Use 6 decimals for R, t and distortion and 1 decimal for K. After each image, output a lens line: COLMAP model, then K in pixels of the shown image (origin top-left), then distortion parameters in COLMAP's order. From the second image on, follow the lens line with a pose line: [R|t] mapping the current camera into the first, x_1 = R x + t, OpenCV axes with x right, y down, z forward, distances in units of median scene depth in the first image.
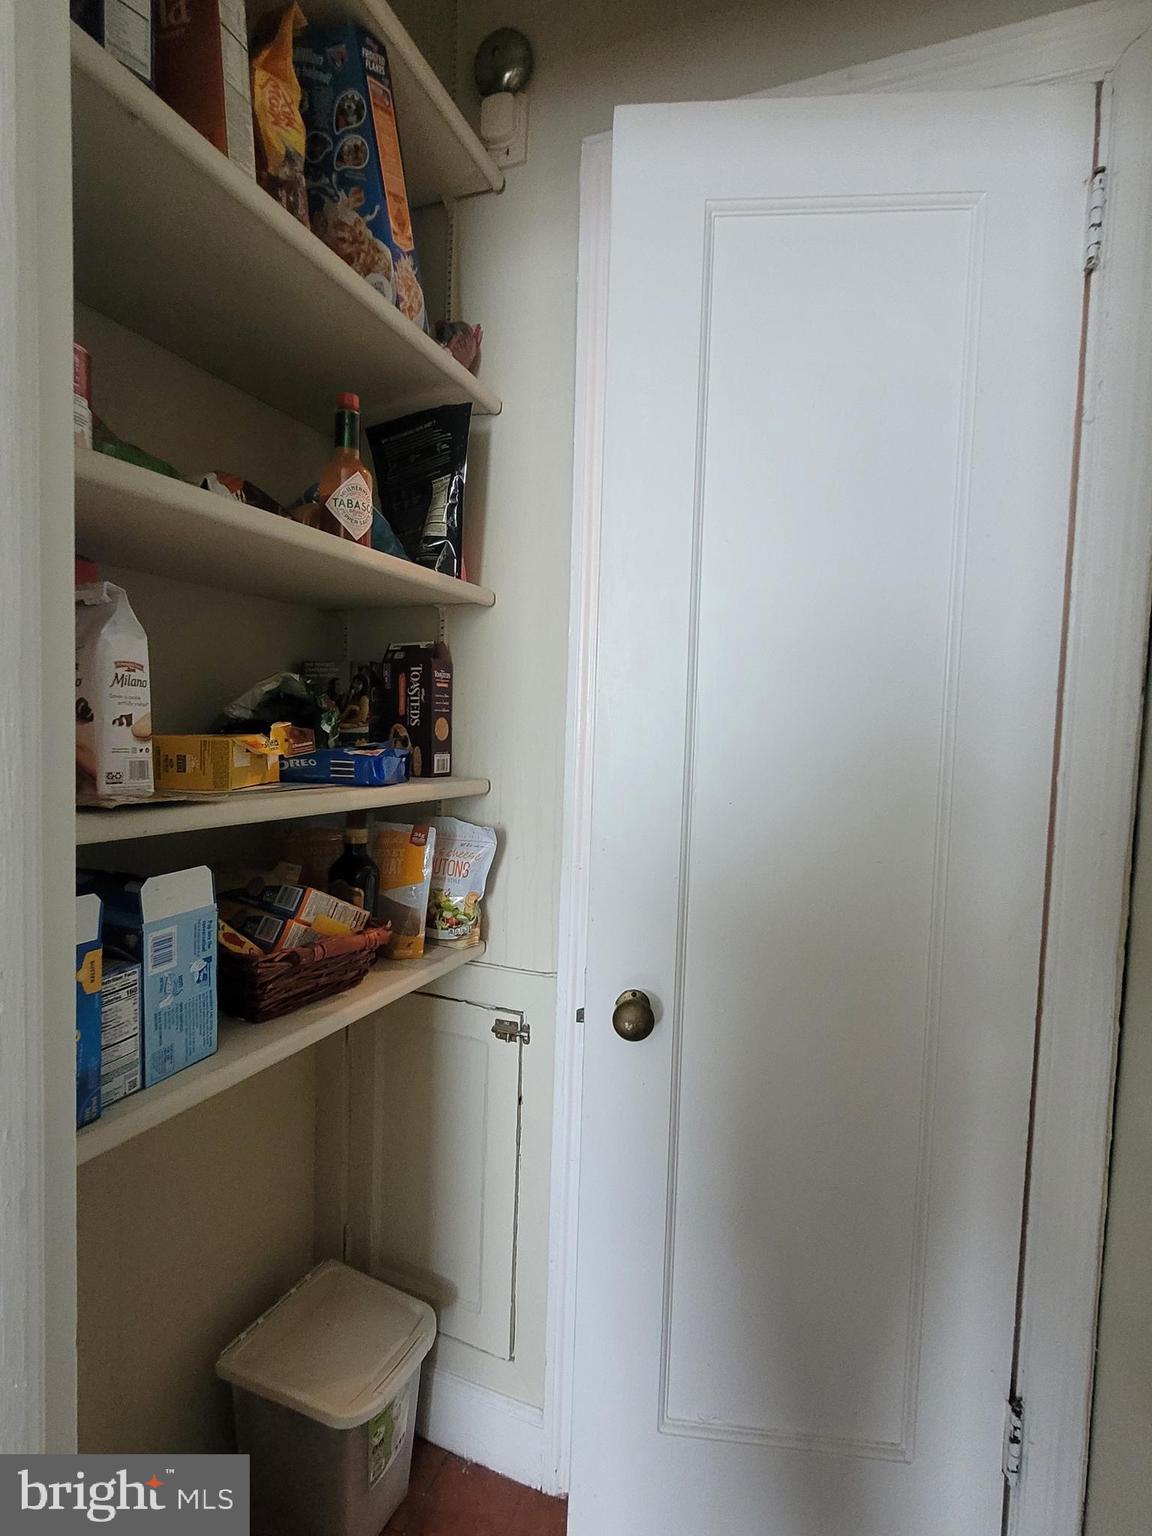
lens RADIAL K [[764.0, 0, 559.6], [0, 764.0, 764.9], [0, 0, 1]] dist [0.007522, -0.002605]
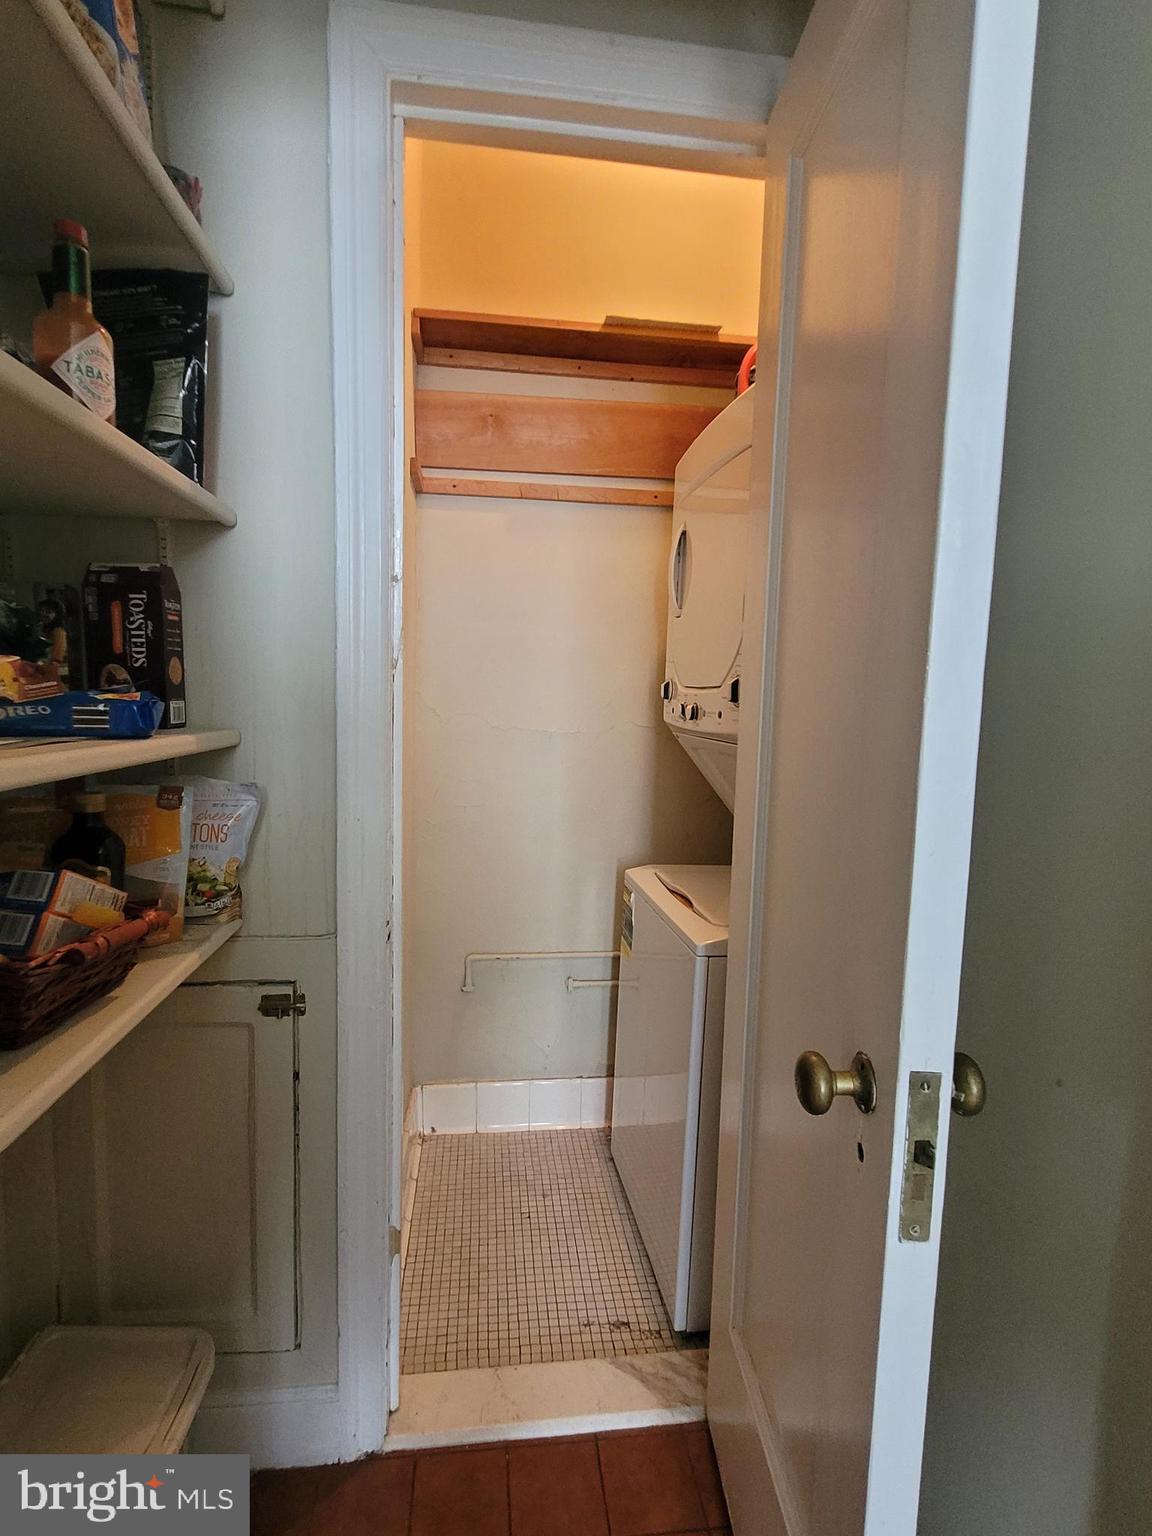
lens RADIAL K [[764.0, 0, 564.1], [0, 764.0, 765.7], [0, 0, 1]] dist [0.007522, -0.002605]
pose [[0.878077, -0.055946, 0.475237, -0.192561], [0.026844, 0.997337, 0.067809, 0.012024], [-0.477765, -0.046784, 0.877241, 0.057517]]
